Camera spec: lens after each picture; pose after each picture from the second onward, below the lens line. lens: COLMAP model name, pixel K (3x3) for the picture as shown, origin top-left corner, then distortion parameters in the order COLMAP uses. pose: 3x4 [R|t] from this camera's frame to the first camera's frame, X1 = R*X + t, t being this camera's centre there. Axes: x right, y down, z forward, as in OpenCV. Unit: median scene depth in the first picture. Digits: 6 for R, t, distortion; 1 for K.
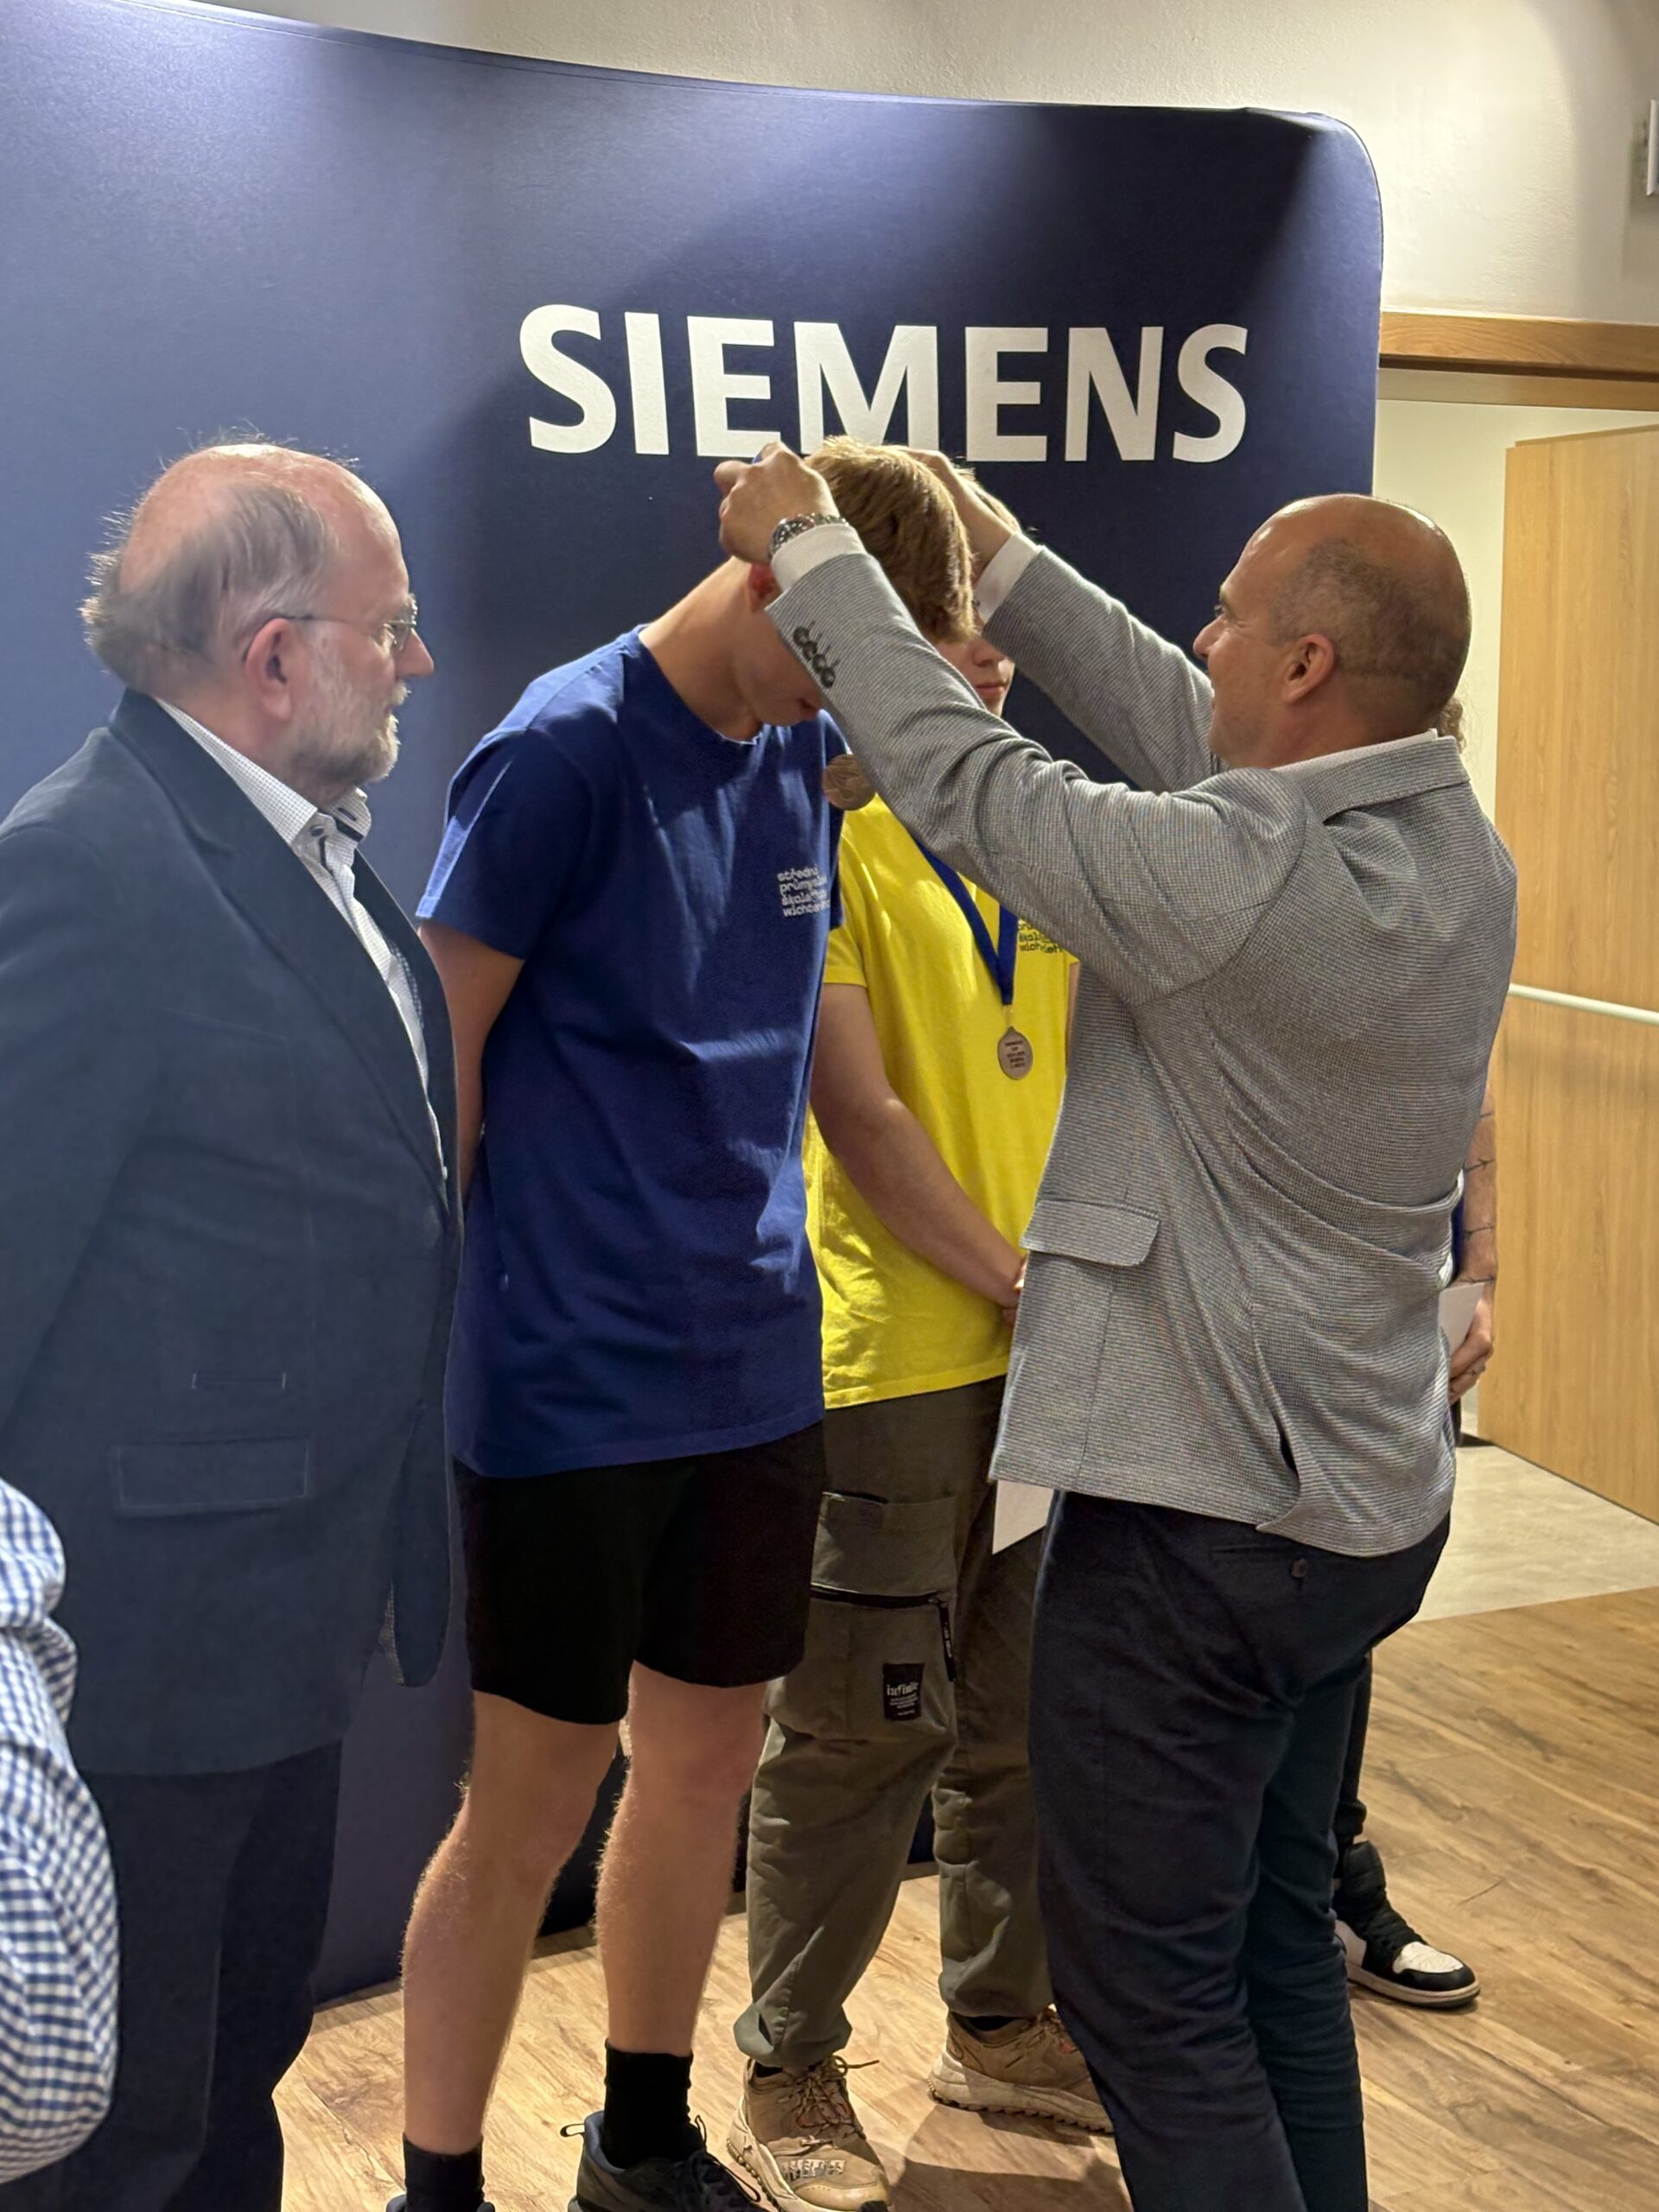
lens RADIAL K [[3479.7, 0, 829.5], [0, 3479.7, 1106.0], [0, 0, 1]] dist [0.200686, -0.785993]
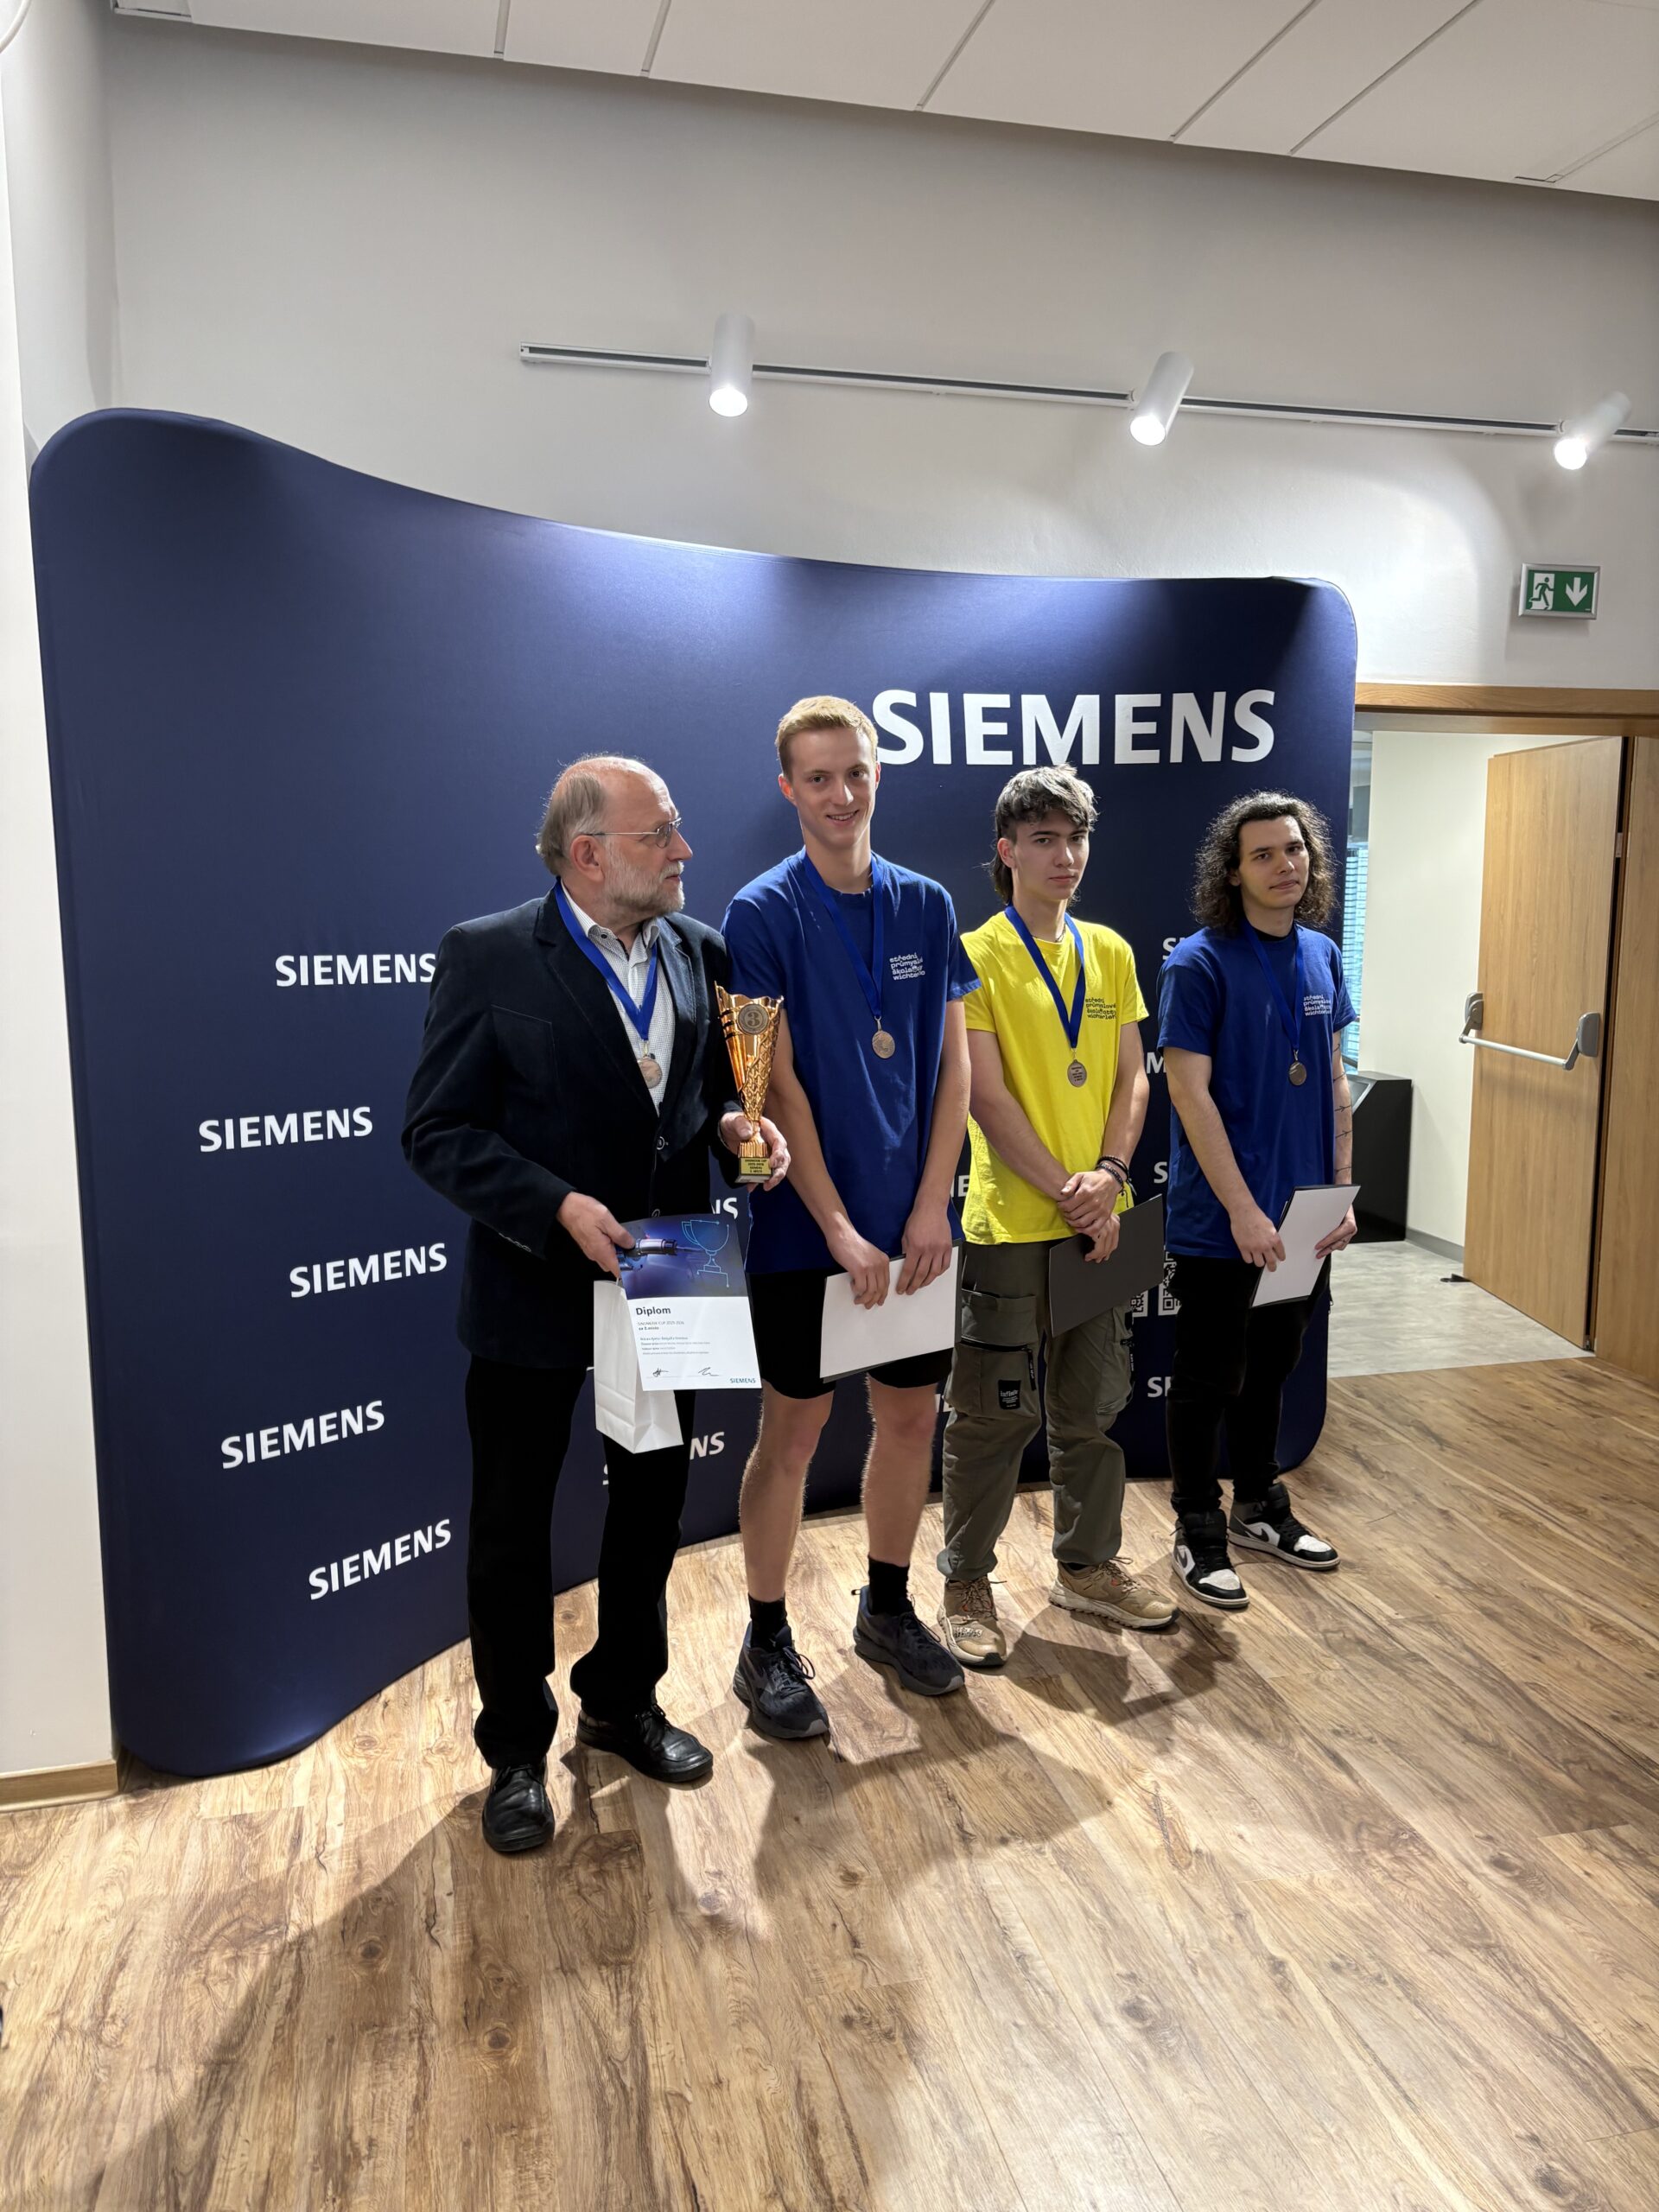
lens RADIAL K [[1652.3, 0, 829.5], [0, 1652.3, 1106.0], [0, 0, 1]] dist [0.027530, -0.050049]
pose [[0.970310, 0.022907, -0.240778, 0.114450], [-0.021526, 0.999733, 0.008362, 0.001703], [0.240906, -0.002931, 0.970544, 0.071476]]
